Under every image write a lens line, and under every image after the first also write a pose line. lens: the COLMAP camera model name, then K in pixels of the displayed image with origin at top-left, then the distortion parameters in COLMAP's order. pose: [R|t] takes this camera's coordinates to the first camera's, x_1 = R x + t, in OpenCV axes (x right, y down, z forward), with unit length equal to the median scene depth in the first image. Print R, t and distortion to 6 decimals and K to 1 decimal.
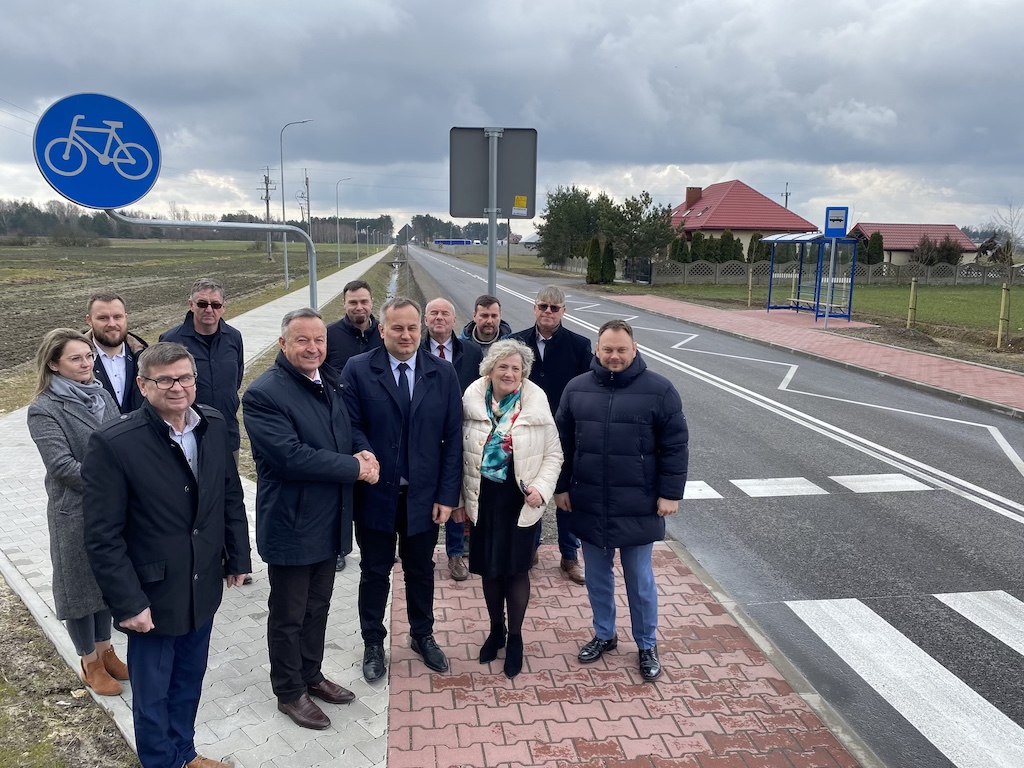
lens RADIAL K [[765.3, 0, 508.3], [0, 765.3, 386.7], [0, 0, 1]] dist [0.028038, -0.034723]
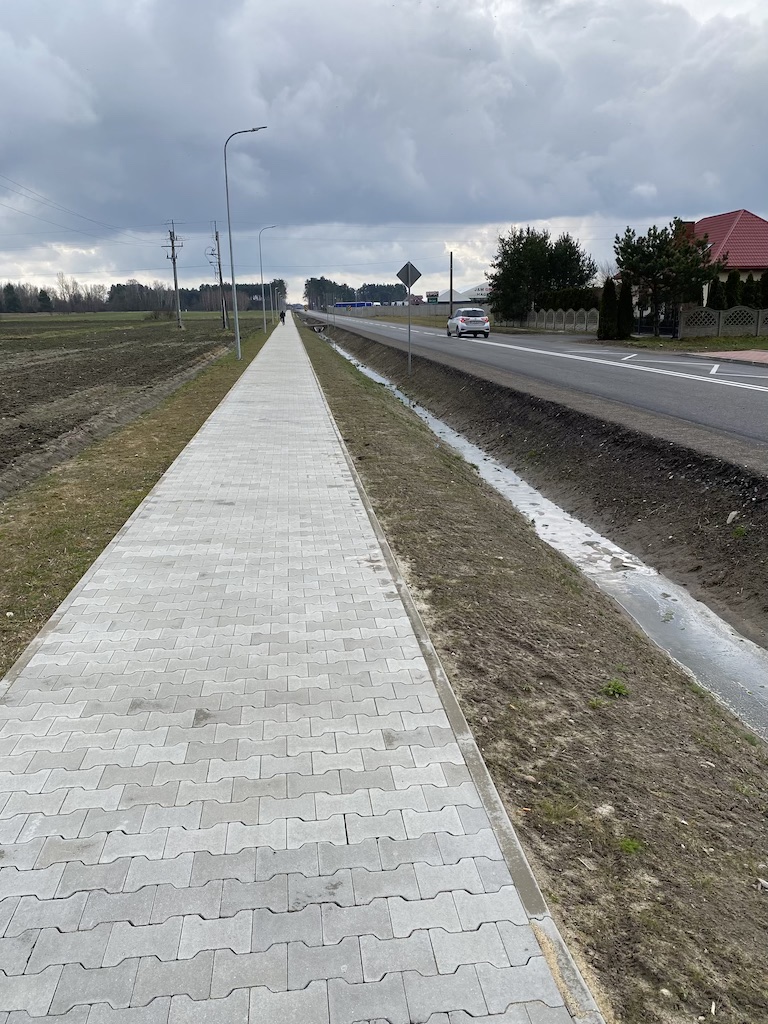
lens RADIAL K [[765.3, 0, 380.4], [0, 765.3, 515.9], [0, 0, 1]] dist [0.028038, -0.034723]
pose [[0.999199, -0.025011, -0.031232, -0.091771], [0.027480, 0.996312, 0.081291, -0.020835], [0.029083, -0.082084, 0.996201, 0.162784]]
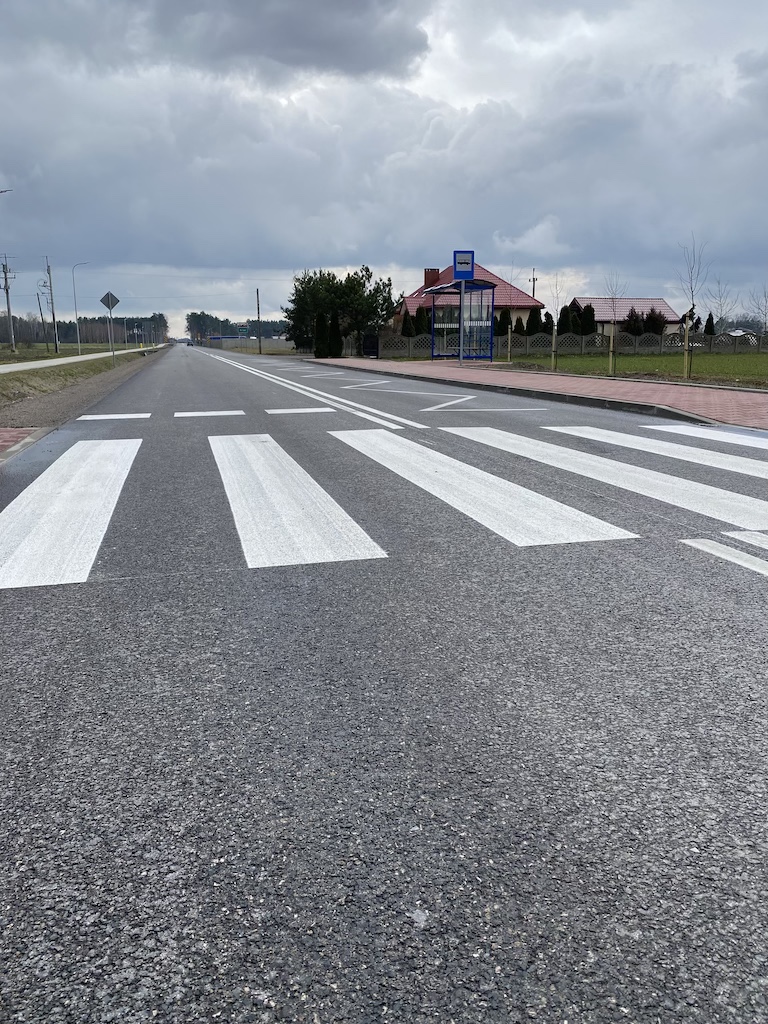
lens RADIAL K [[765.3, 0, 382.7], [0, 765.3, 504.5], [0, 0, 1]] dist [0.028038, -0.034723]
pose [[0.993183, -0.041755, 0.108828, 0.065209], [0.039113, 0.998889, 0.026305, 0.034139], [-0.109806, -0.021869, 0.993712, -0.029680]]
